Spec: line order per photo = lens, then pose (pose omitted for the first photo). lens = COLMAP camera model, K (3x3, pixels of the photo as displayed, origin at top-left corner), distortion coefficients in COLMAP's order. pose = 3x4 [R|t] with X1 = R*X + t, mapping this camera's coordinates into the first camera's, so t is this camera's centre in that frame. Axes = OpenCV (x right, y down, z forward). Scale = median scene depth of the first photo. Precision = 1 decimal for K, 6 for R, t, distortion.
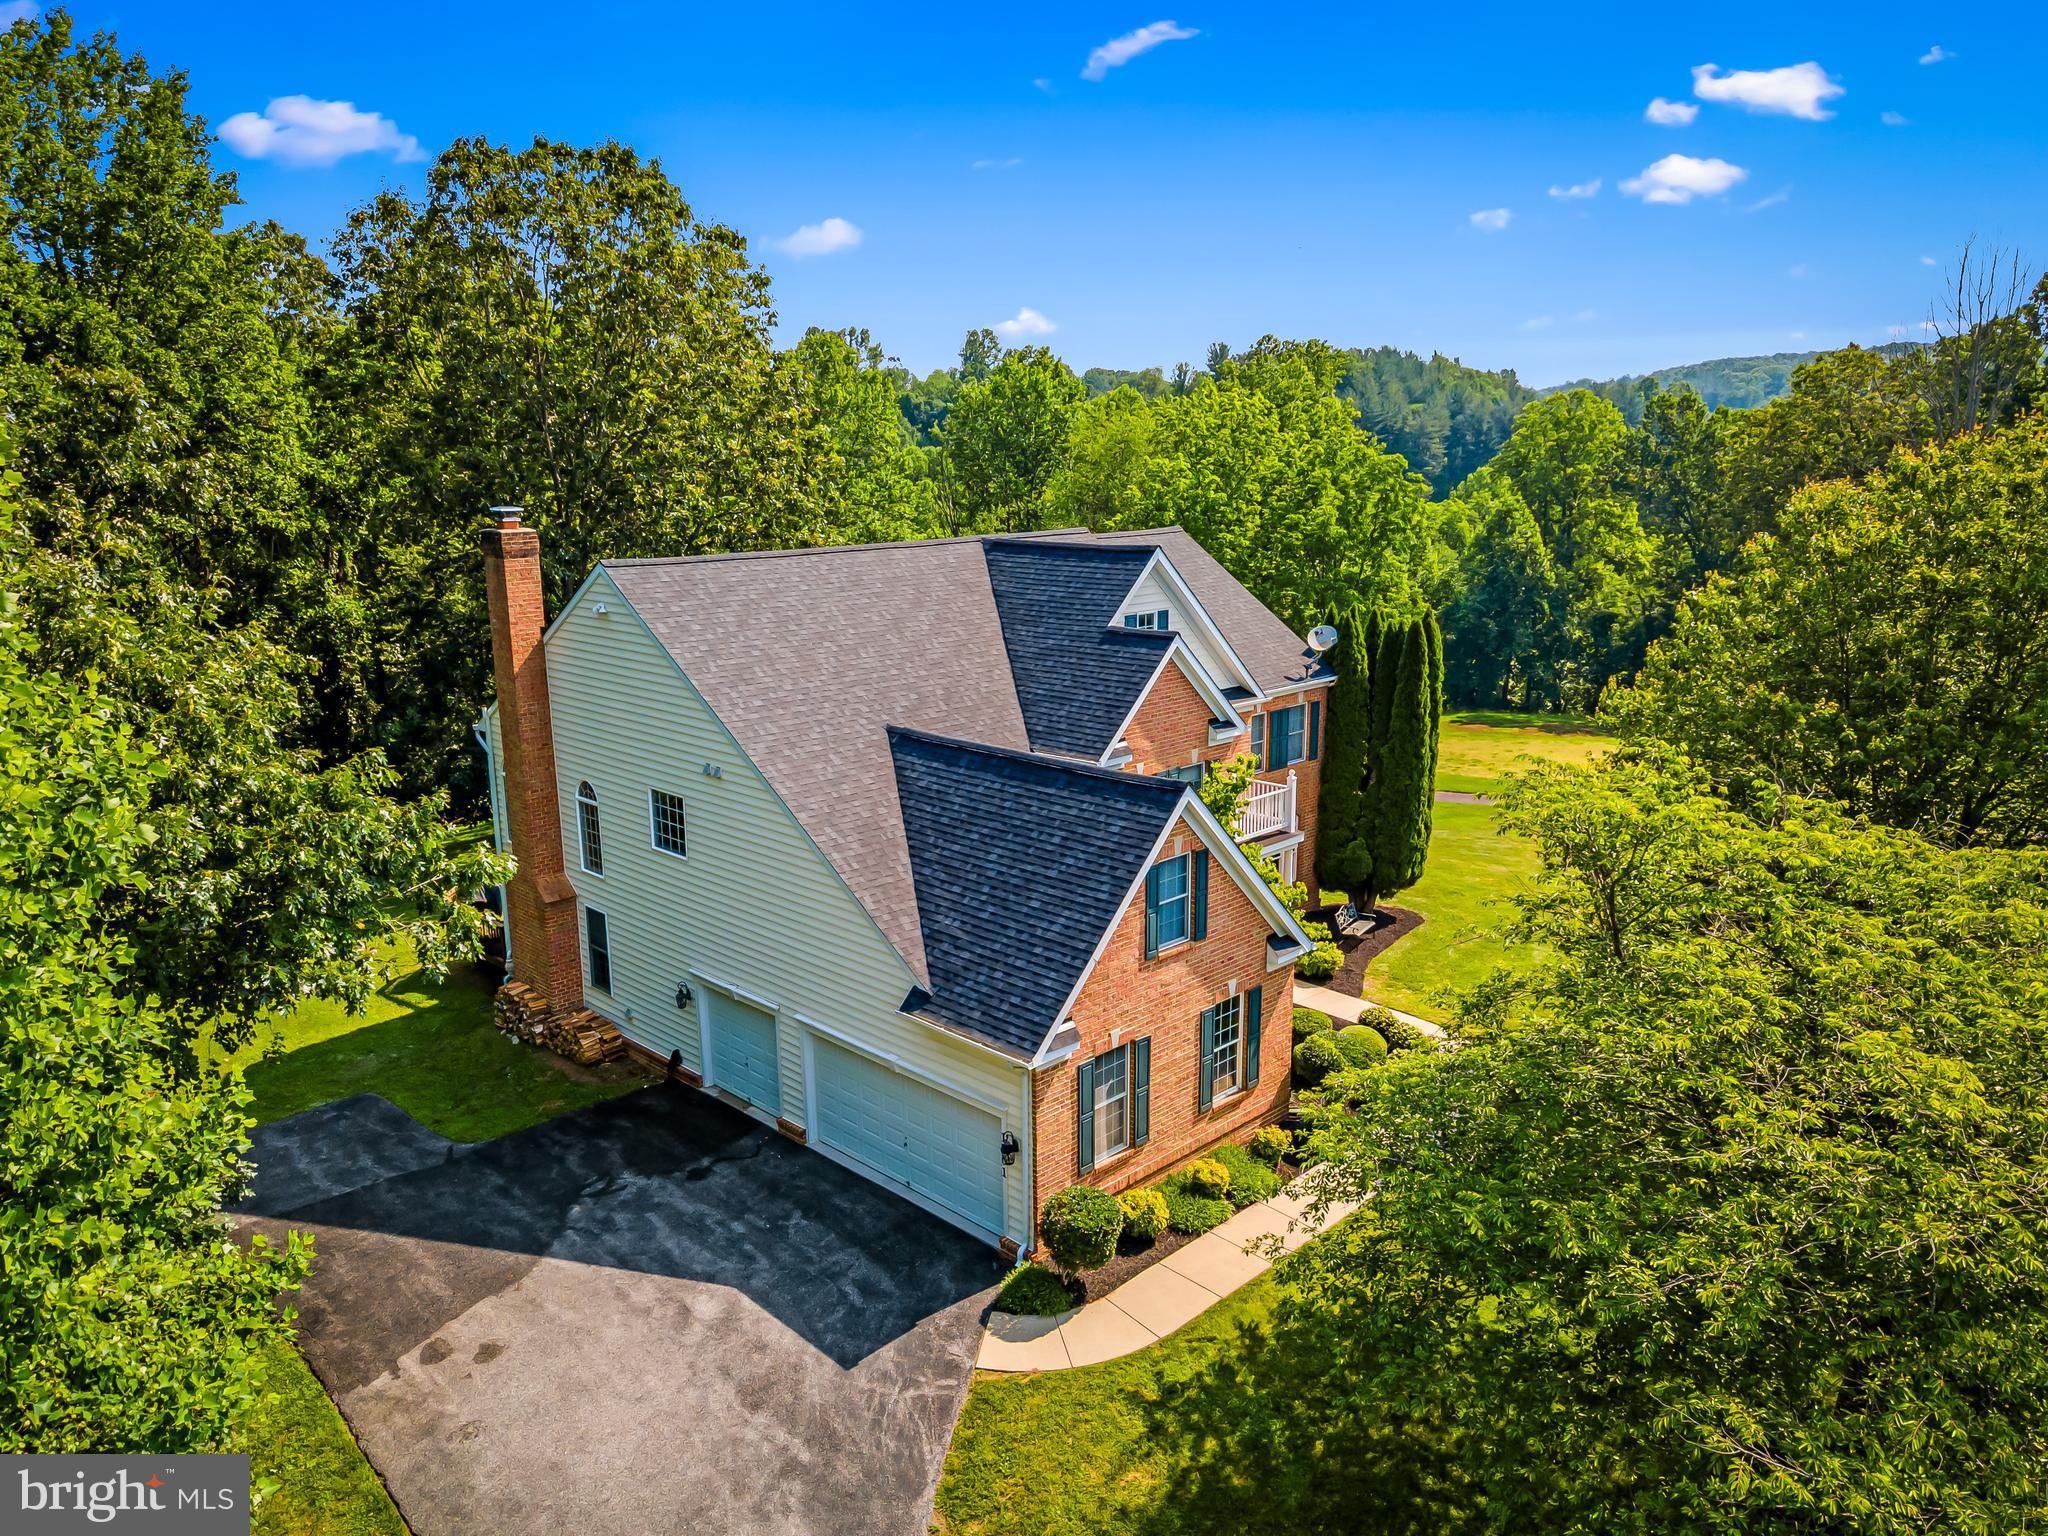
lens RADIAL K [[1491.6, 0, 1025.9], [0, 1491.6, 778.5], [0, 0, 1]] dist [0.026190, 0.002911]
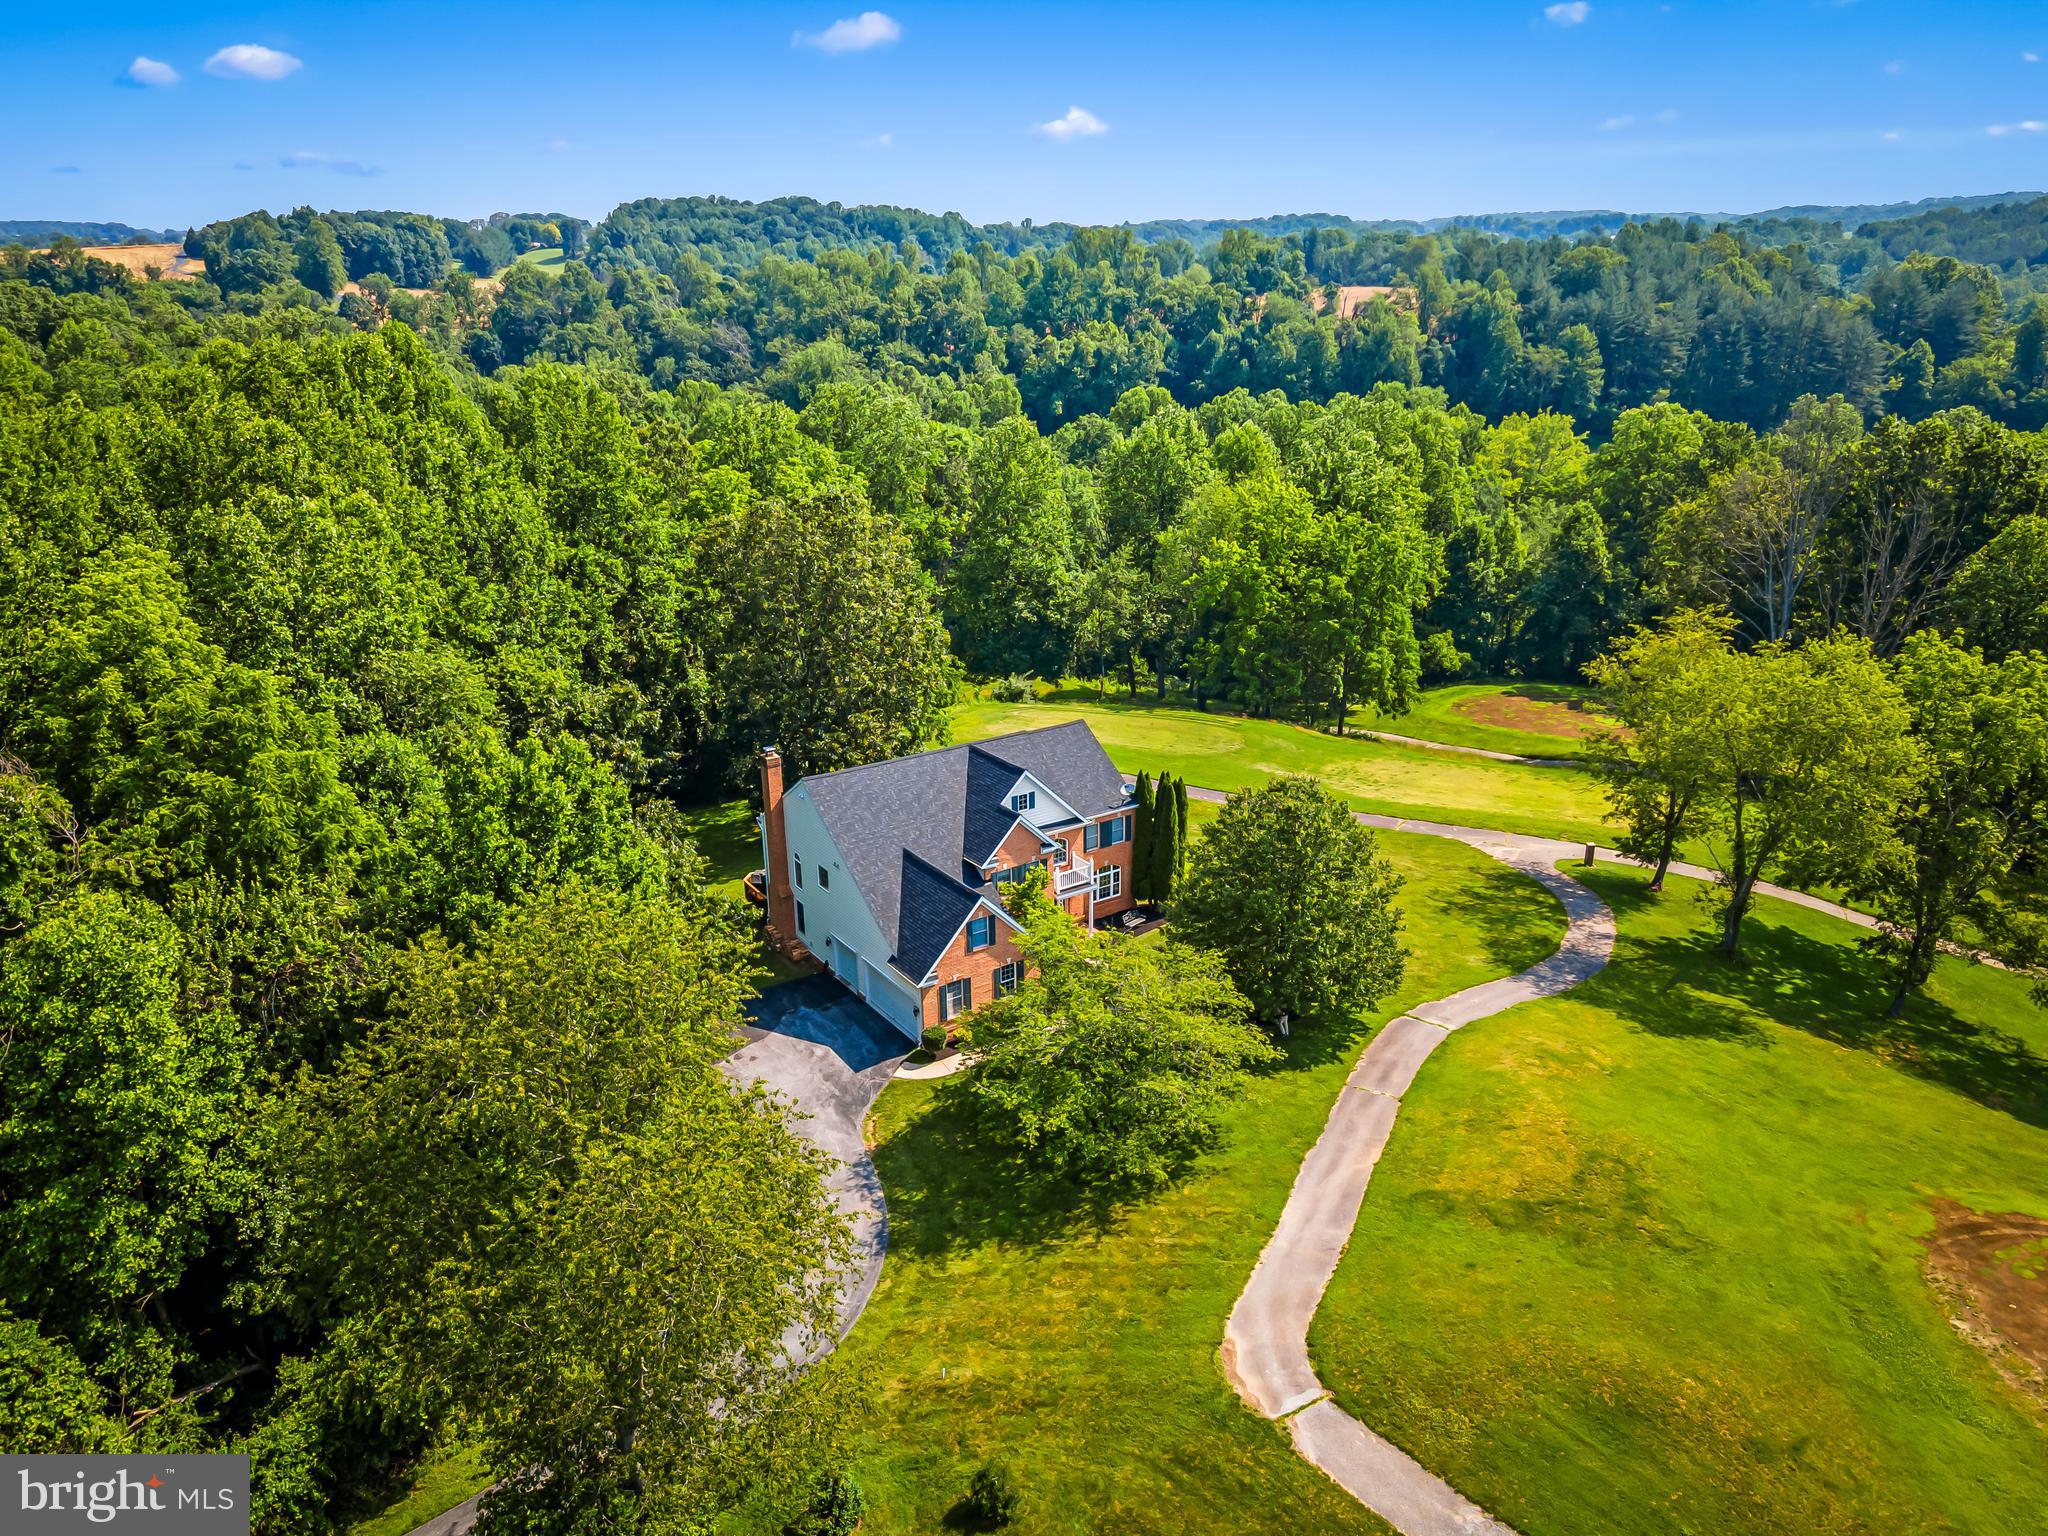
lens RADIAL K [[1491.6, 0, 1029.1], [0, 1491.6, 760.6], [0, 0, 1]] dist [0.026190, 0.002911]
pose [[0.981639, 0.055612, -0.182460, 0.709016], [-0.036911, 0.993857, 0.104334, -0.560393], [0.187141, -0.095683, 0.977662, -1.802770]]
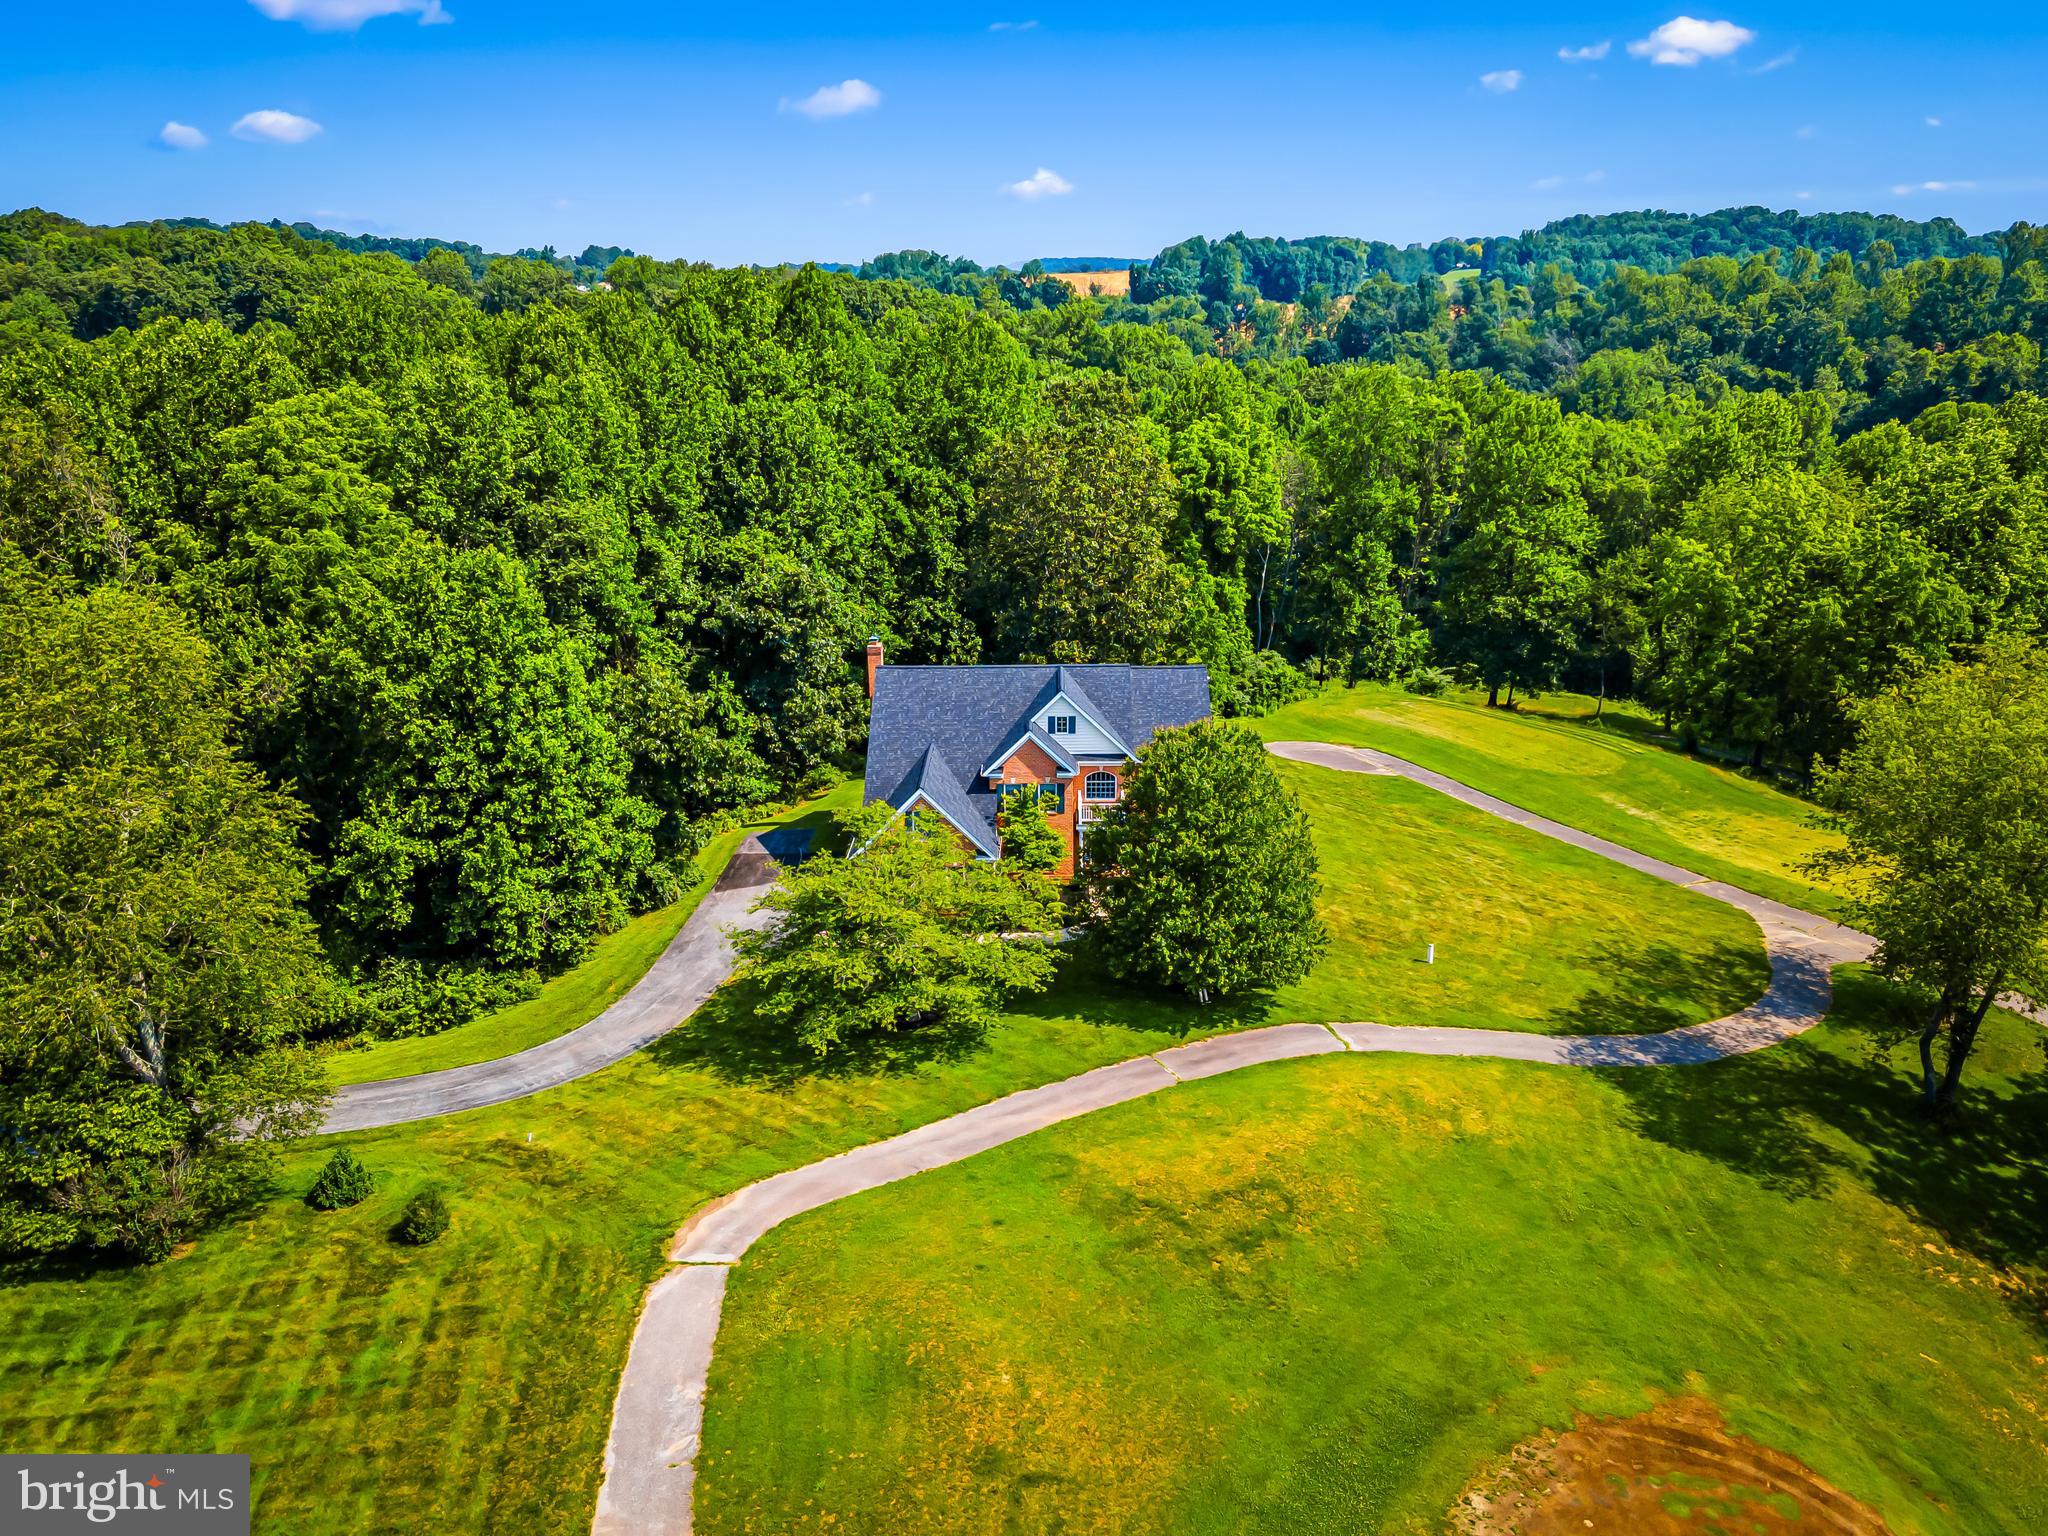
lens RADIAL K [[1491.6, 0, 1031.2], [0, 1491.6, 776.6], [0, 0, 1]] dist [0.026190, 0.002911]
pose [[0.712066, 0.214897, -0.668417, 2.211160], [-0.151325, 0.976607, 0.152774, -0.499884], [0.685611, -0.007637, 0.727928, -1.004490]]
